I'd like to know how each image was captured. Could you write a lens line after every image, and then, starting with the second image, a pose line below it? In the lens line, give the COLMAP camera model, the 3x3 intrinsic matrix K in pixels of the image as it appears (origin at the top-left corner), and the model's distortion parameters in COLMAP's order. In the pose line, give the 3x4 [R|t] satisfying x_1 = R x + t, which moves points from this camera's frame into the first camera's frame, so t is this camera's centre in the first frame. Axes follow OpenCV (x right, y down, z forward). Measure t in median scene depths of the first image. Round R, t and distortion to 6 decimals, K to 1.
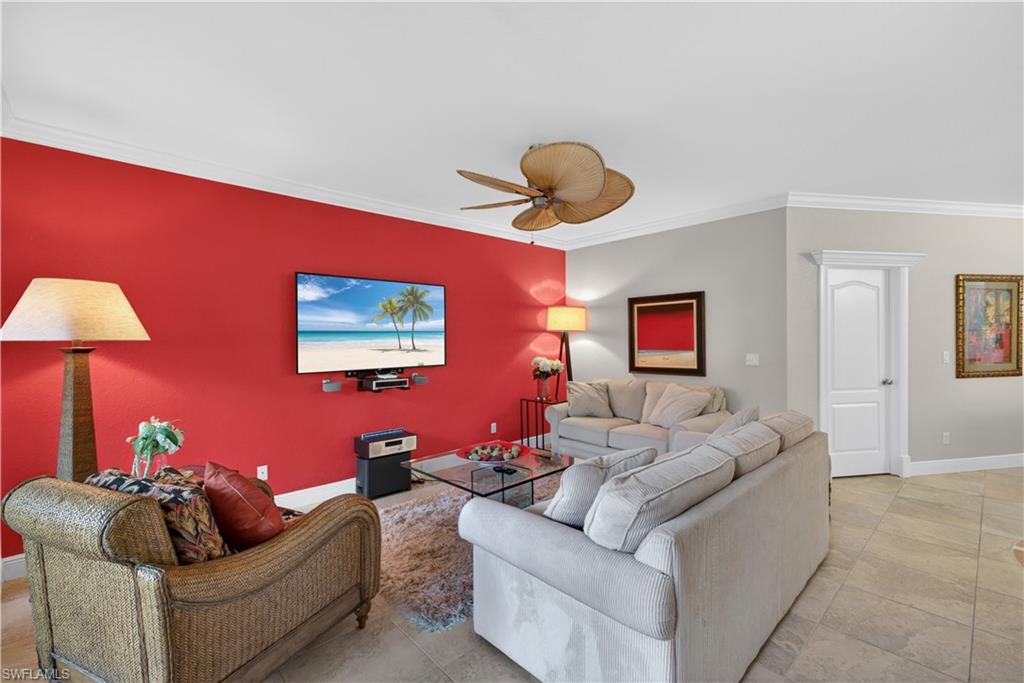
lens RADIAL K [[425.5, 0, 506.6], [0, 425.5, 338.8], [0, 0, 1]] dist [0.002943, -0.000124]
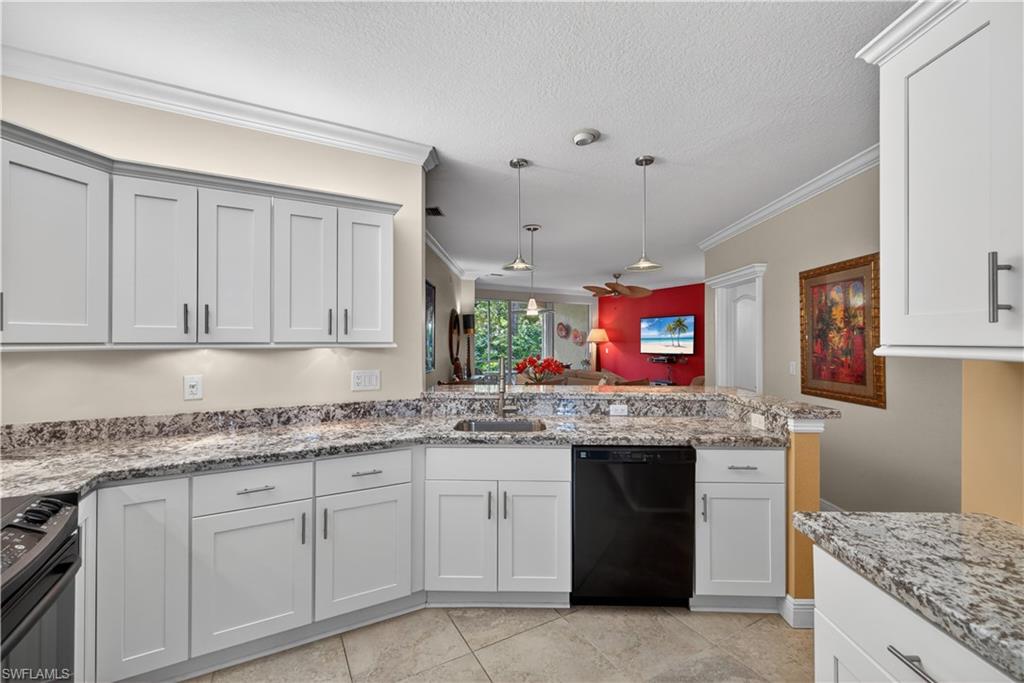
lens RADIAL K [[420.7, 0, 512.0], [0, 420.7, 341.5], [0, 0, 1]] dist [-0.001651, -0.000207]
pose [[-0.228161, 0.009814, -0.973574, 2.109305], [0.000850, 0.999951, 0.009881, -0.021527], [0.973623, 0.001427, -0.228158, 0.653906]]
